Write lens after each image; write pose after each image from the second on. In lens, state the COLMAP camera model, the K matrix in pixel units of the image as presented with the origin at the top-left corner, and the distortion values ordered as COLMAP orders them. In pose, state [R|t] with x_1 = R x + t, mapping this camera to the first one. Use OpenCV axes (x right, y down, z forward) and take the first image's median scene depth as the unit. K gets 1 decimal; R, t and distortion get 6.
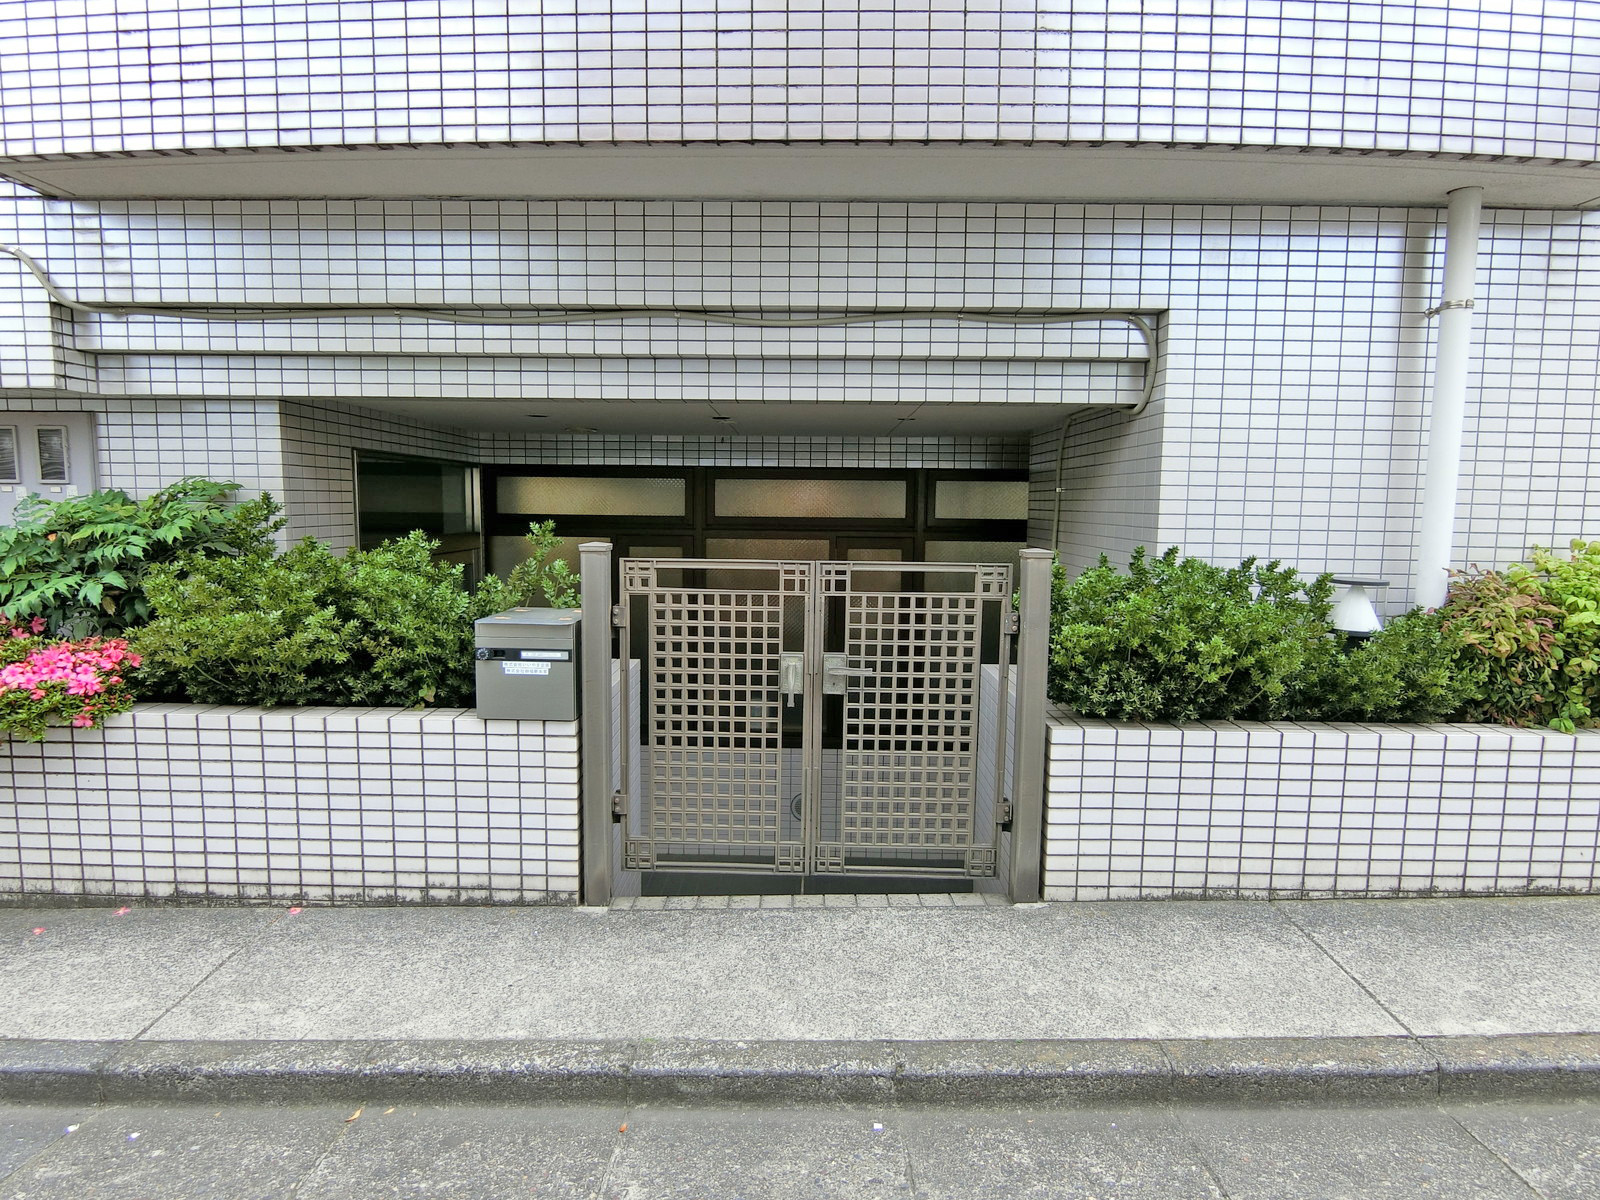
lens RADIAL K [[890.1, 0, 798.8], [0, 890.1, 595.8], [0, 0, 1]] dist [-0.013203, -0.002854]
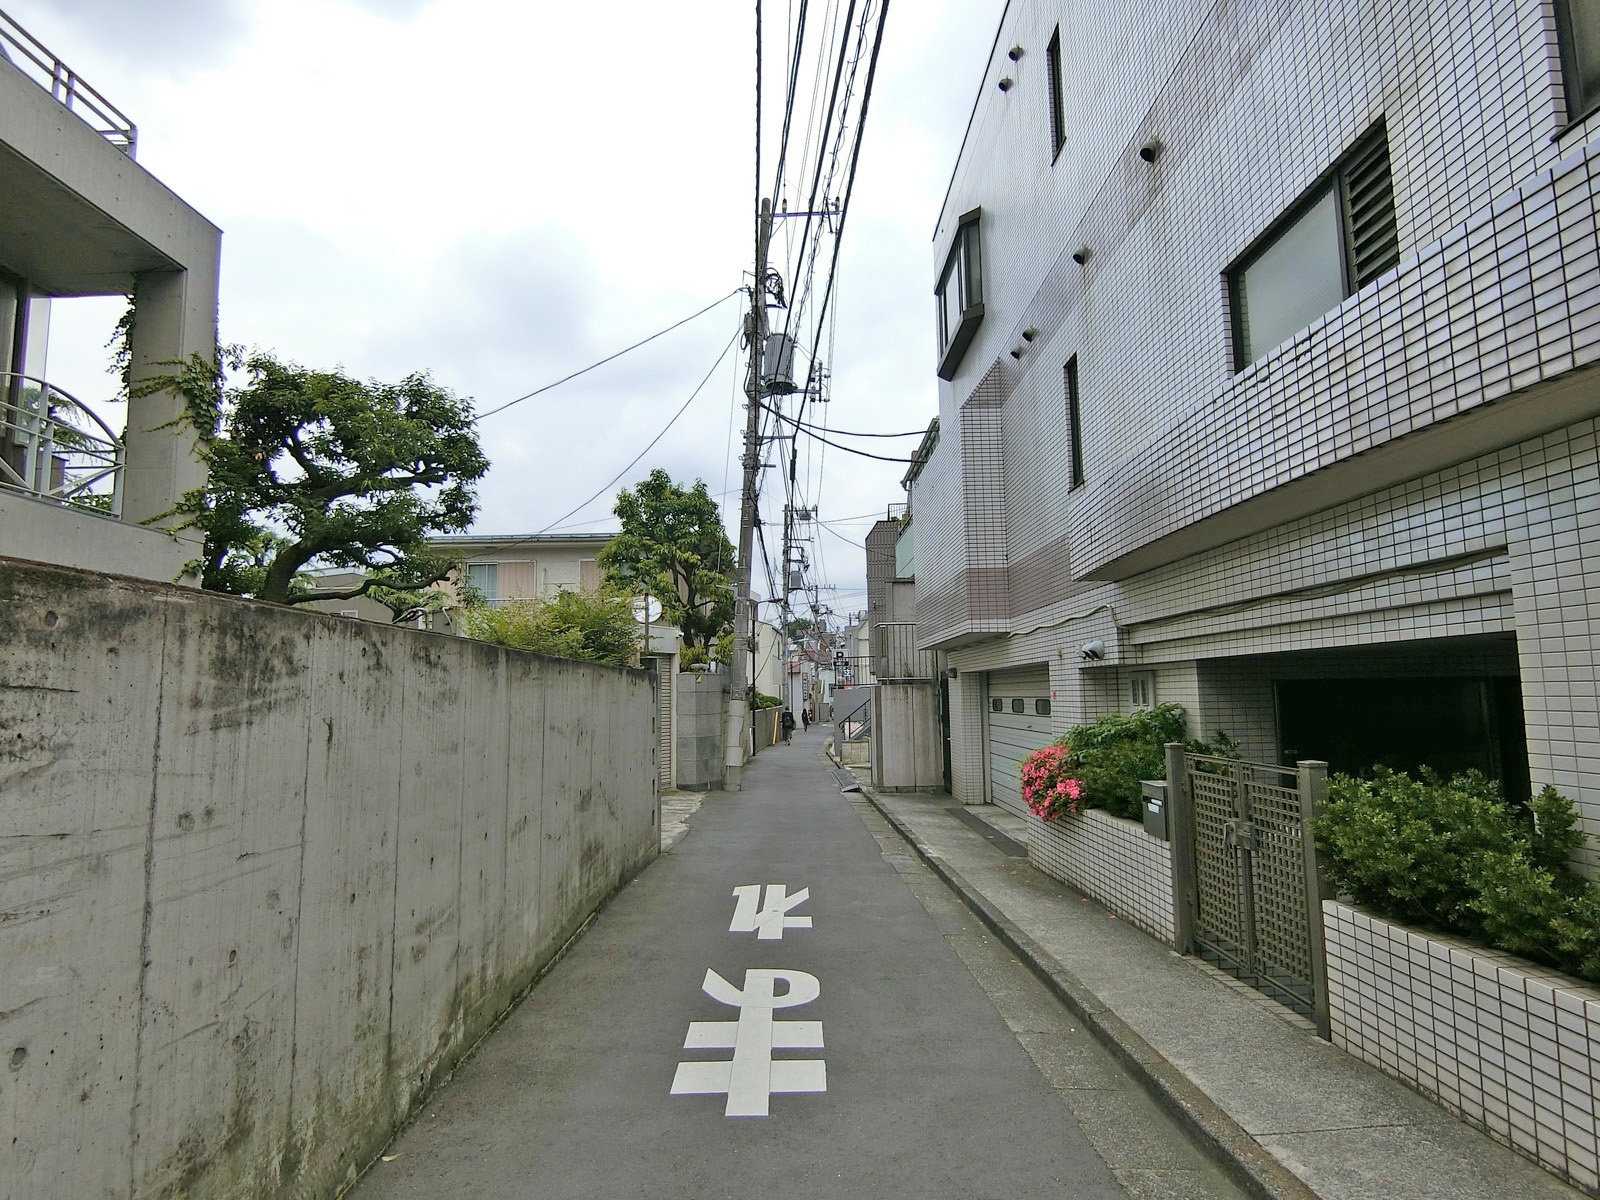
lens RADIAL K [[890.1, 0, 798.3], [0, 890.1, 598.4], [0, 0, 1]] dist [-0.013203, -0.002854]
pose [[0.029739, -0.121295, -0.992171, 1.569518], [-0.080796, 0.989070, -0.123338, -0.067819], [0.996287, 0.083831, 0.019614, 0.158722]]
